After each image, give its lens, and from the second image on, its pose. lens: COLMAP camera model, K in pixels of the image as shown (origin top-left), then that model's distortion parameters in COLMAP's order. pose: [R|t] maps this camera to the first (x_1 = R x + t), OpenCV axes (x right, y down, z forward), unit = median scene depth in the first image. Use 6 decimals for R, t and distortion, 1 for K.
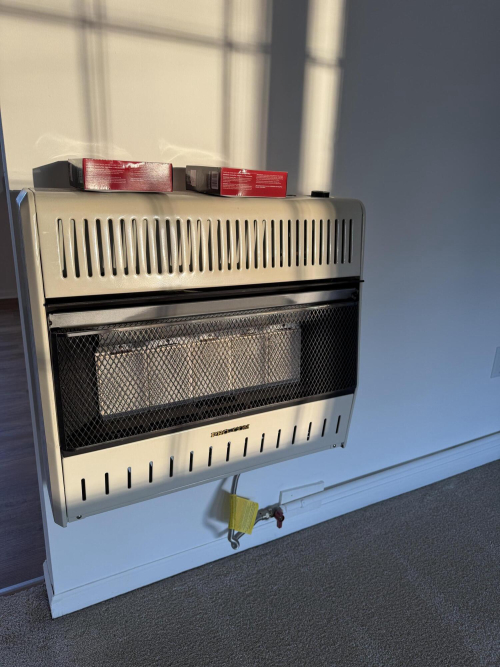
lens RADIAL K [[471.7, 0, 248.5], [0, 471.7, 332.4], [0, 0, 1]] dist [0.050575, -0.079560]
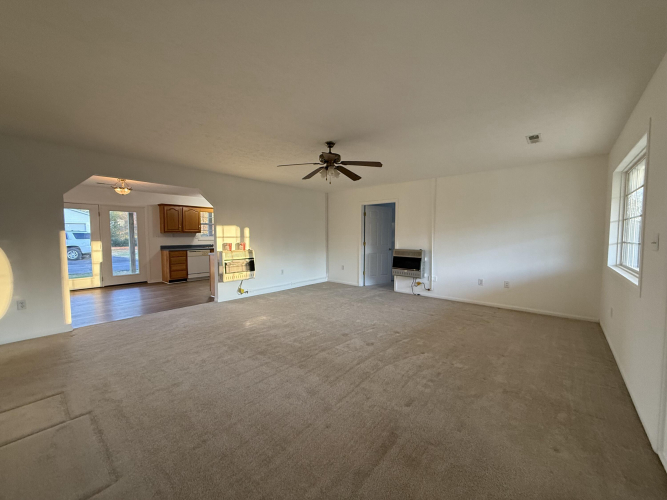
lens RADIAL K [[272.9, 0, 336.3], [0, 272.9, 251.1], [0, 0, 1]] dist [0.003496, 0.000111]
pose [[0.941613, -0.061194, 0.331091, -0.002810], [0.135642, 0.968962, -0.206673, 1.077291], [-0.308167, 0.239515, 0.920687, -4.476934]]
